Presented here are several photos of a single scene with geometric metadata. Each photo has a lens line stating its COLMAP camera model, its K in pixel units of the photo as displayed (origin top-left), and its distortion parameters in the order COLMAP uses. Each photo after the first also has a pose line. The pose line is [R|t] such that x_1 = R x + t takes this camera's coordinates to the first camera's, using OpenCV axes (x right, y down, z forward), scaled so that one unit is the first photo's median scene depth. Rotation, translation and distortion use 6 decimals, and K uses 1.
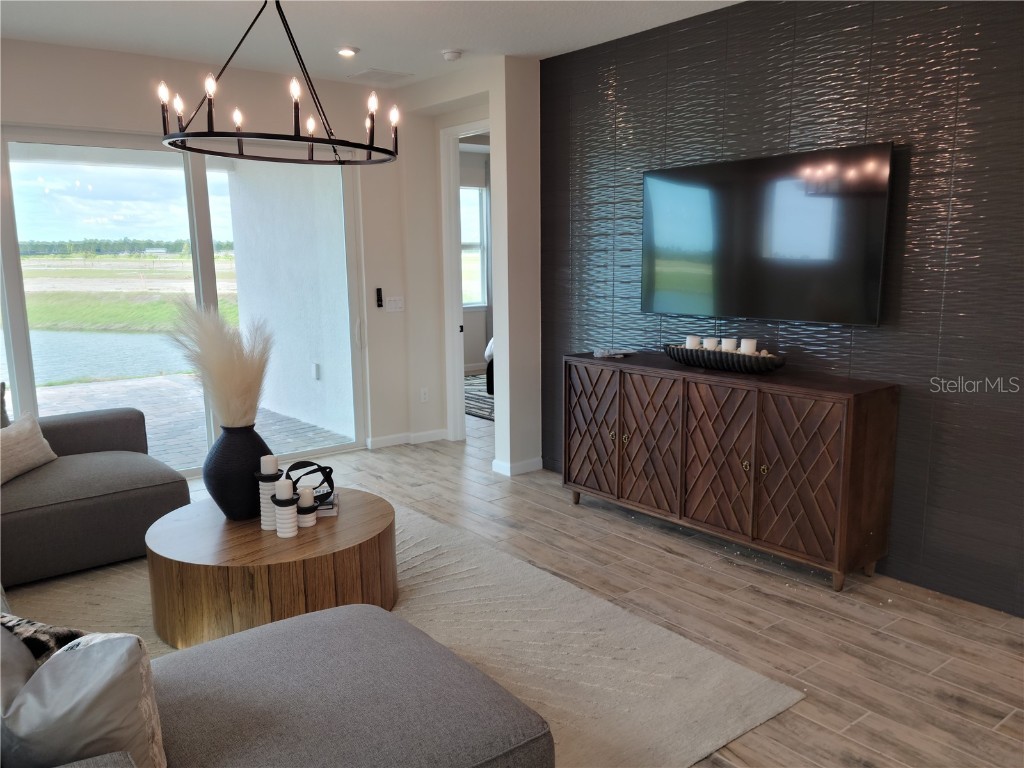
lens RADIAL K [[816.8, 0, 512.0], [0, 816.8, 384.0], [0, 0, 1]] dist [0.000275, -0.000239]
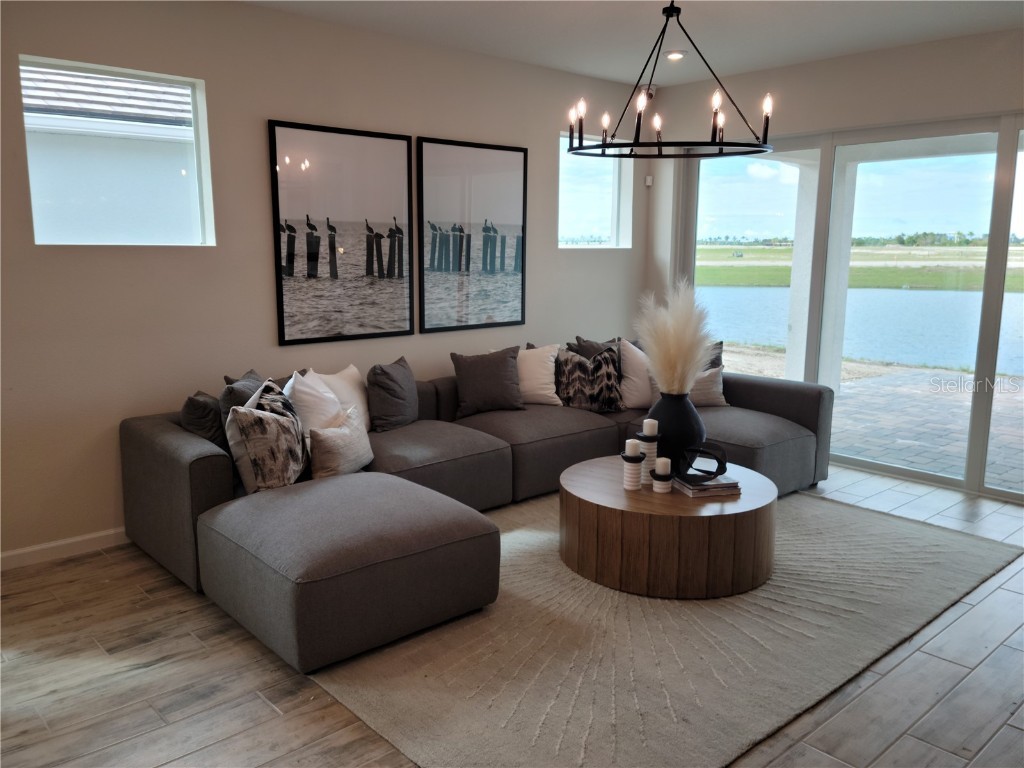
lens RADIAL K [[816.8, 0, 512.0], [0, 816.8, 384.0], [0, 0, 1]] dist [0.000275, -0.000239]
pose [[0.050729, 0.182350, -0.981924, 0.808006], [-0.180715, 0.968636, 0.170546, -0.122247], [0.982226, 0.168797, 0.082092, 0.689343]]
